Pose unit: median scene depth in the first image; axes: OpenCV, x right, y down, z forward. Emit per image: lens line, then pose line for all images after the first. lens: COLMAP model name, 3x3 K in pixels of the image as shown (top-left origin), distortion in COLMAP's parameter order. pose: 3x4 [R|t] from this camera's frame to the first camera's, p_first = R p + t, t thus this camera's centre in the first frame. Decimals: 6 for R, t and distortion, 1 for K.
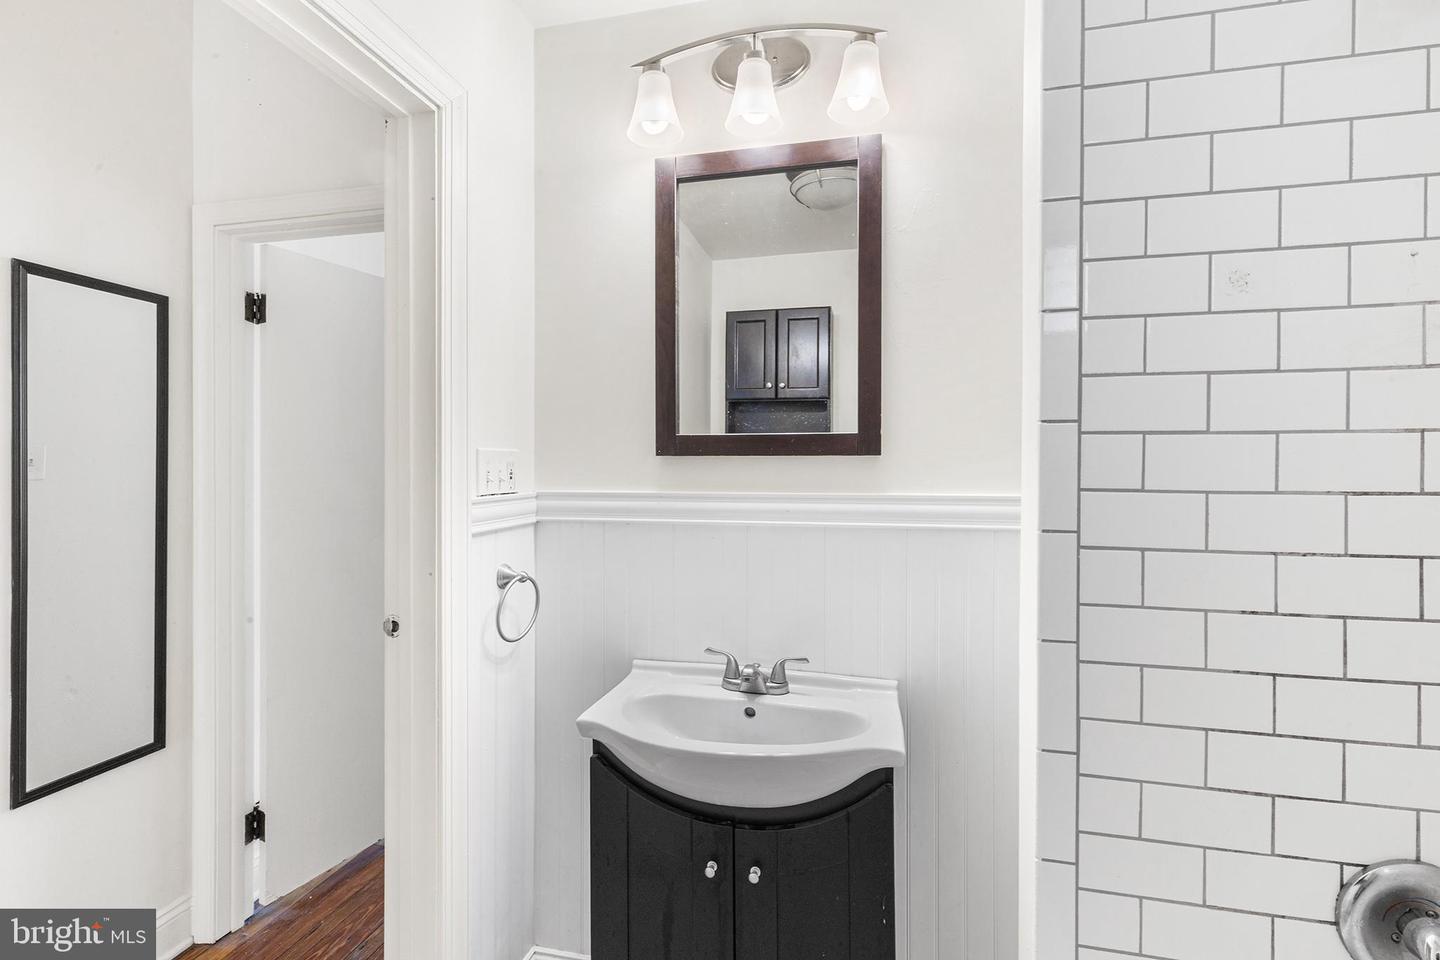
lens RADIAL K [[648.4, 0, 724.0], [0, 648.4, 482.1], [0, 0, 1]] dist [0.001536, 0.000360]
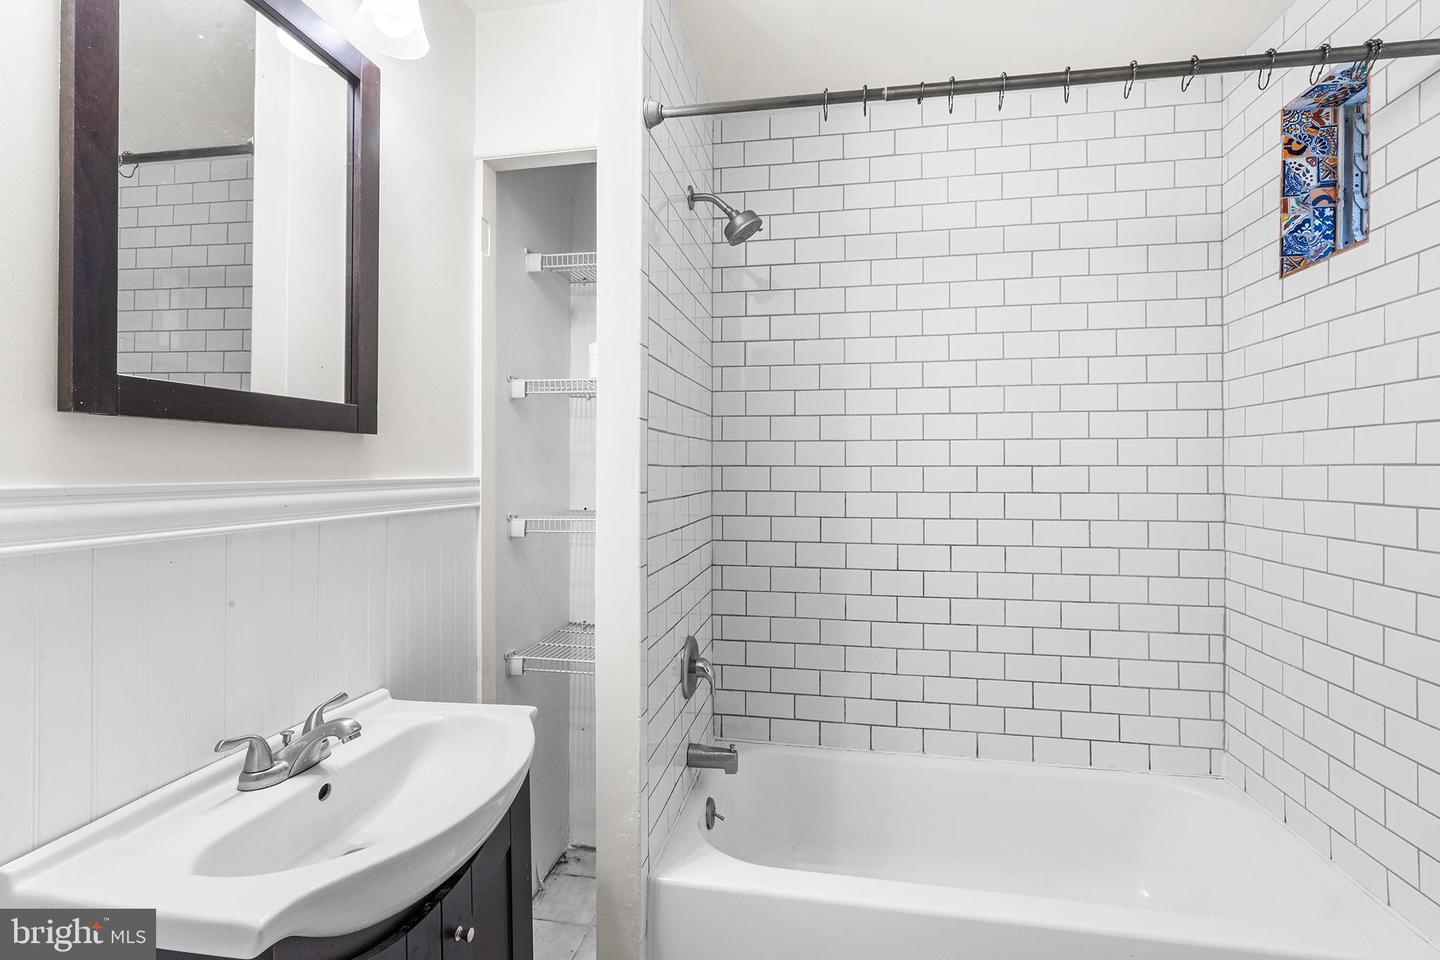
lens RADIAL K [[648.4, 0, 725.4], [0, 648.4, 469.0], [0, 0, 1]] dist [0.001536, 0.000360]
pose [[-0.021111, -0.007355, 0.999750, -0.632107], [0.003638, 0.999966, 0.007433, 0.000892], [-0.999771, 0.003794, -0.021083, 0.543089]]
